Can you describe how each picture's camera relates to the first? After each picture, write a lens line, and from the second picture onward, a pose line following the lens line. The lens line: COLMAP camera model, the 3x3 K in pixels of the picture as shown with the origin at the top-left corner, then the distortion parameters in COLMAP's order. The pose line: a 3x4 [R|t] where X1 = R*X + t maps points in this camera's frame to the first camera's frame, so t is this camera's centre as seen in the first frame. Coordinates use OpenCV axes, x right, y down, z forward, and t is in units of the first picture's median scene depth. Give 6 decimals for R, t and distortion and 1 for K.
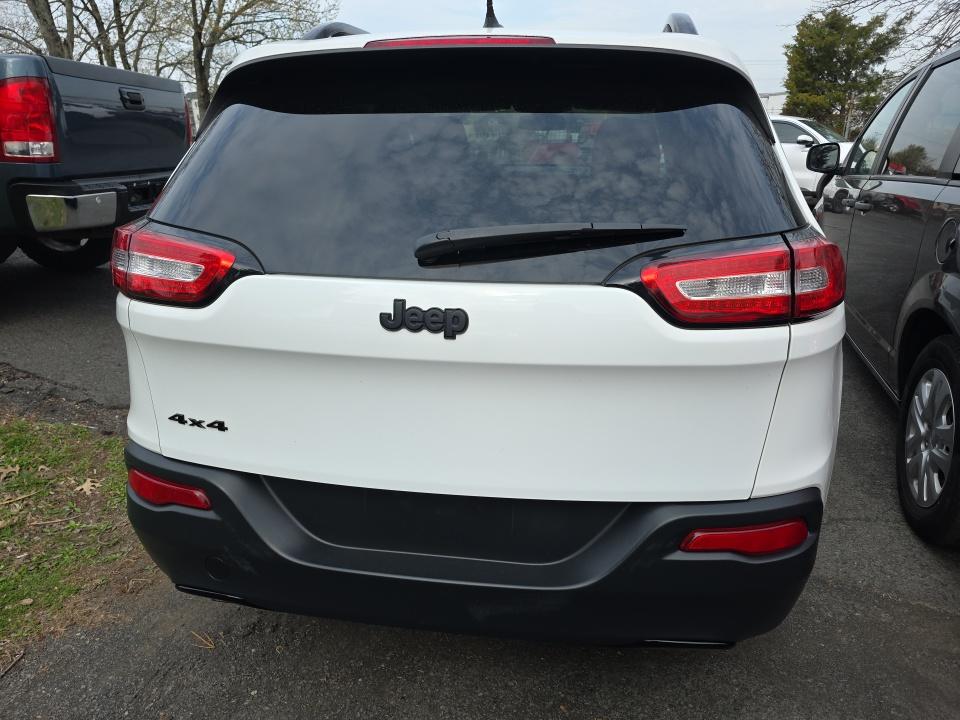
lens RADIAL K [[641.9, 0, 480.0], [0, 641.9, 360.0], [0, 0, 1]] dist [0.010941, -0.004170]
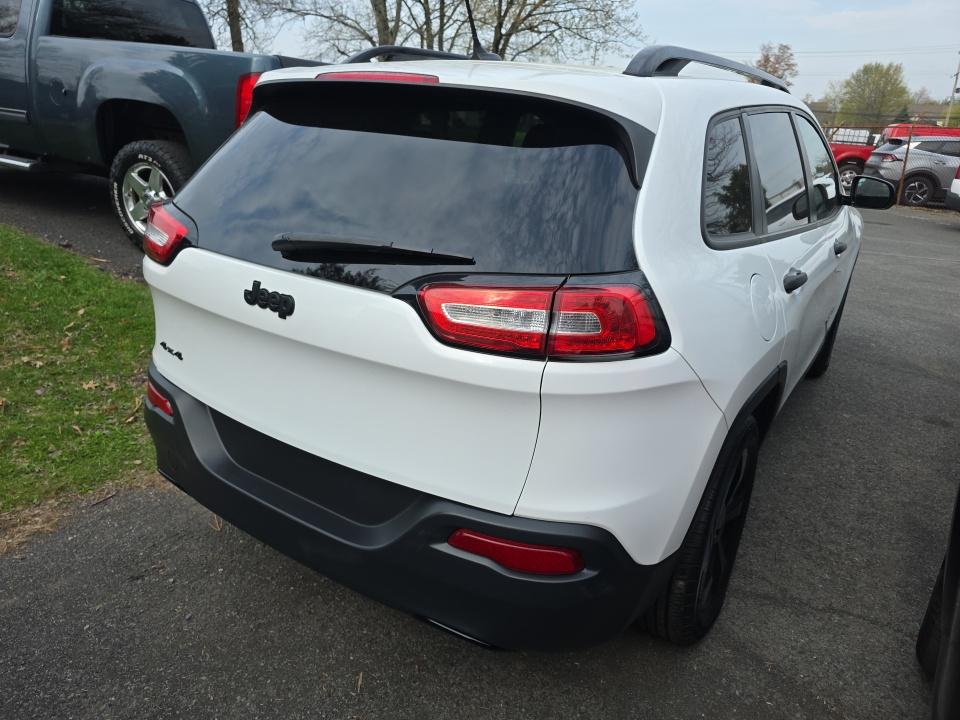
lens RADIAL K [[638.9, 0, 479.5], [0, 638.9, 352.2], [0, 0, 1]] dist [0.015582, -0.005673]
pose [[0.911953, 0.192232, -0.362476, 0.482135], [-0.189842, 0.980891, 0.042572, -0.059119], [0.363733, 0.029989, 0.931020, -0.013559]]
